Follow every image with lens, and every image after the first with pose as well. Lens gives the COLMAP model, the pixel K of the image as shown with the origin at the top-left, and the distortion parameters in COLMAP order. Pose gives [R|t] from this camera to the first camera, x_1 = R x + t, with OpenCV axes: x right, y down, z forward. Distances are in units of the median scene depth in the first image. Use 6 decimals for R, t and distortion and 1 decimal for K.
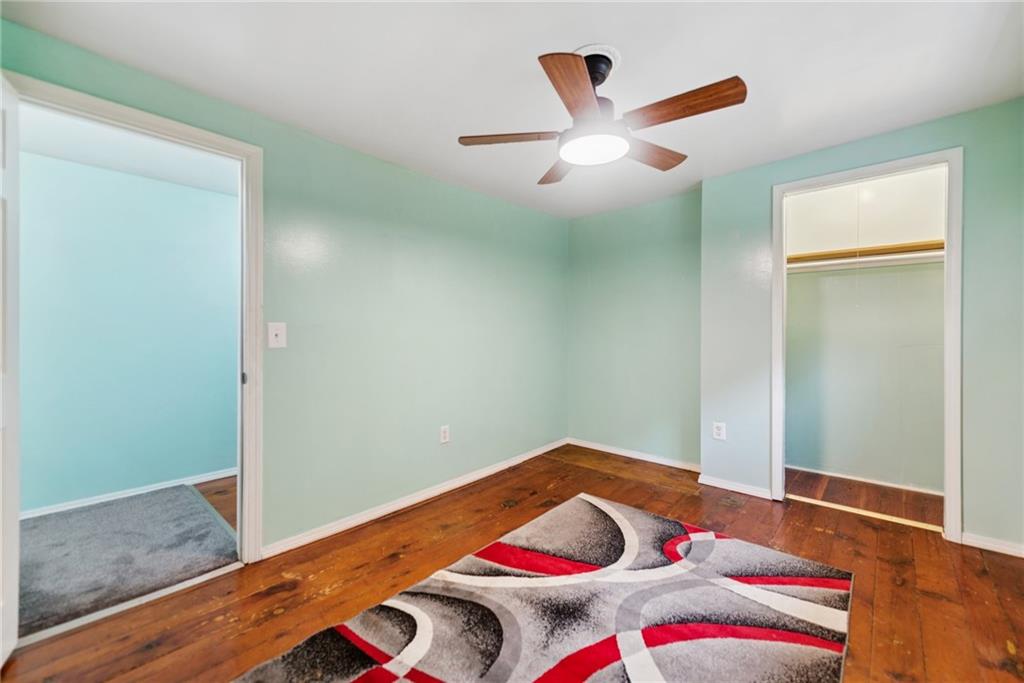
lens RADIAL K [[406.5, 0, 518.5], [0, 406.5, 336.1], [0, 0, 1]] dist [0.015295, -0.004271]
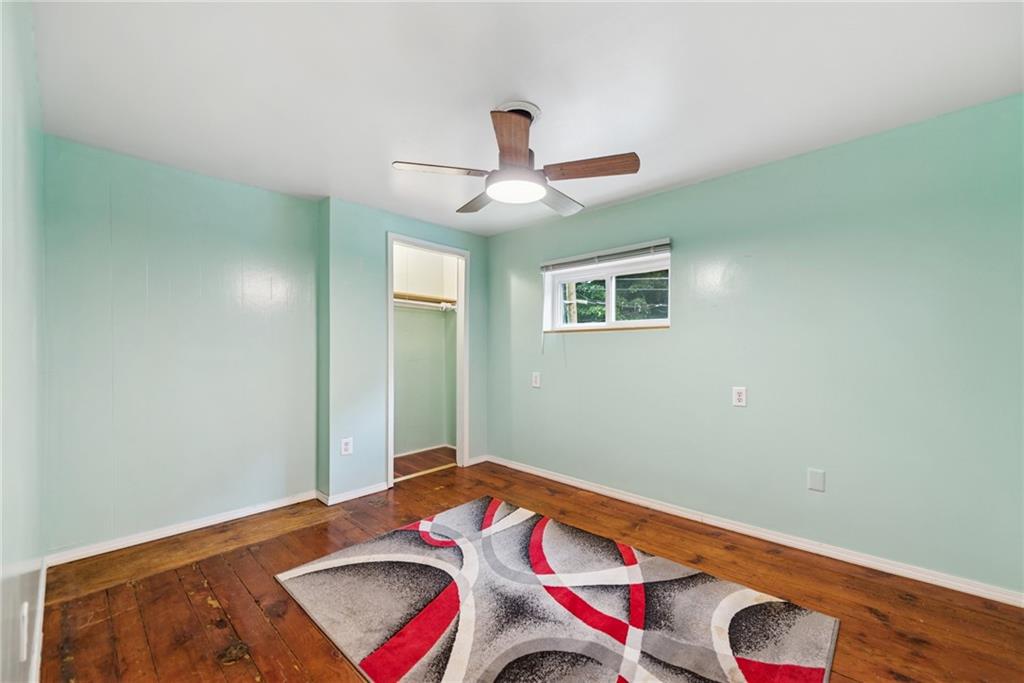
lens RADIAL K [[406.5, 0, 516.4], [0, 406.5, 354.7], [0, 0, 1]] dist [0.015295, -0.004271]
pose [[0.013196, -0.005971, 0.999895, -0.757850], [0.010566, 0.999927, 0.005832, -0.004732], [-0.999857, 0.010488, 0.013258, 0.766664]]
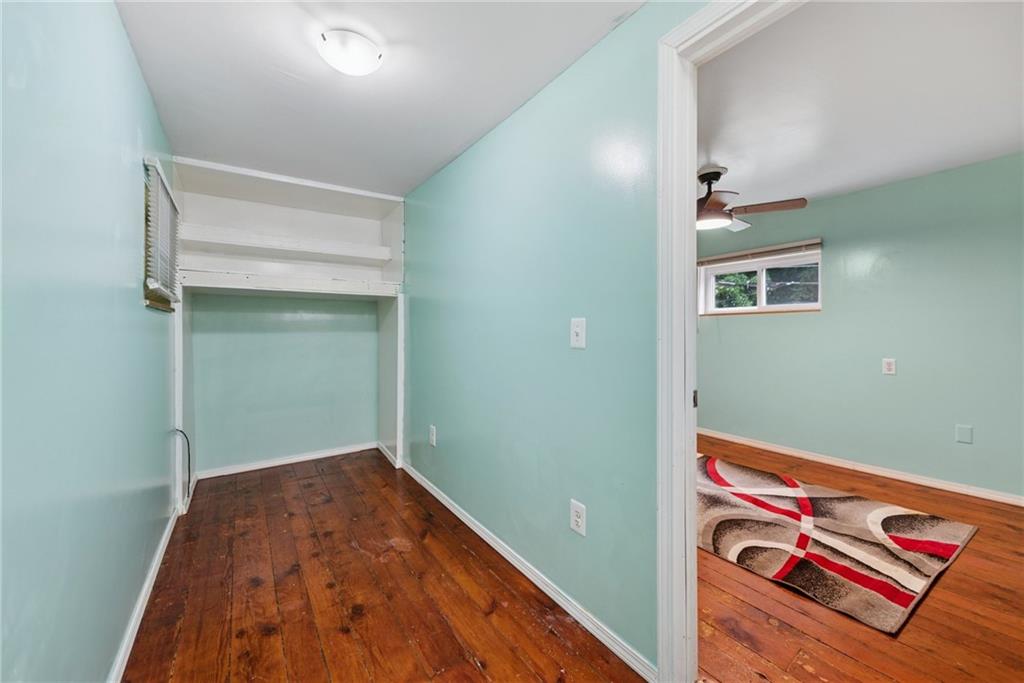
lens RADIAL K [[406.5, 0, 517.9], [0, 406.5, 332.9], [0, 0, 1]] dist [0.015295, -0.004271]
pose [[0.247360, 0.000266, 0.968924, -1.314769], [0.015122, 0.999877, -0.004135, -0.003438], [-0.968806, 0.015675, 0.247326, 1.057594]]
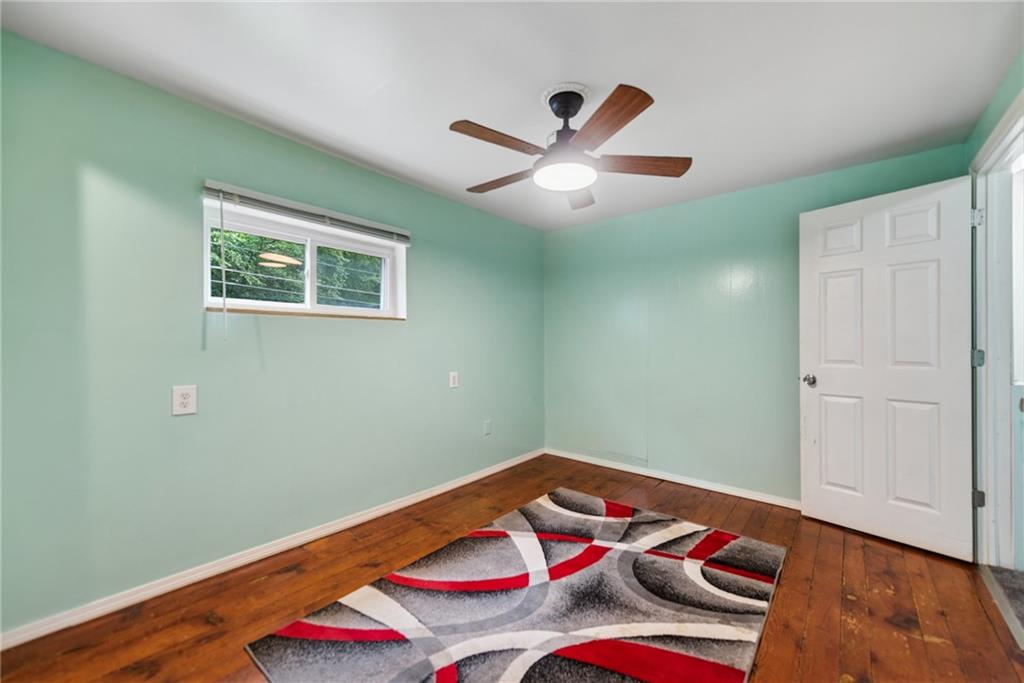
lens RADIAL K [[406.5, 0, 516.4], [0, 406.5, 345.5], [0, 0, 1]] dist [0.015295, -0.004271]
pose [[-0.998956, 0.003862, -0.045527, 0.286710], [0.003065, 0.999841, 0.017569, -0.019950], [0.045588, 0.017411, -0.998809, 1.632305]]
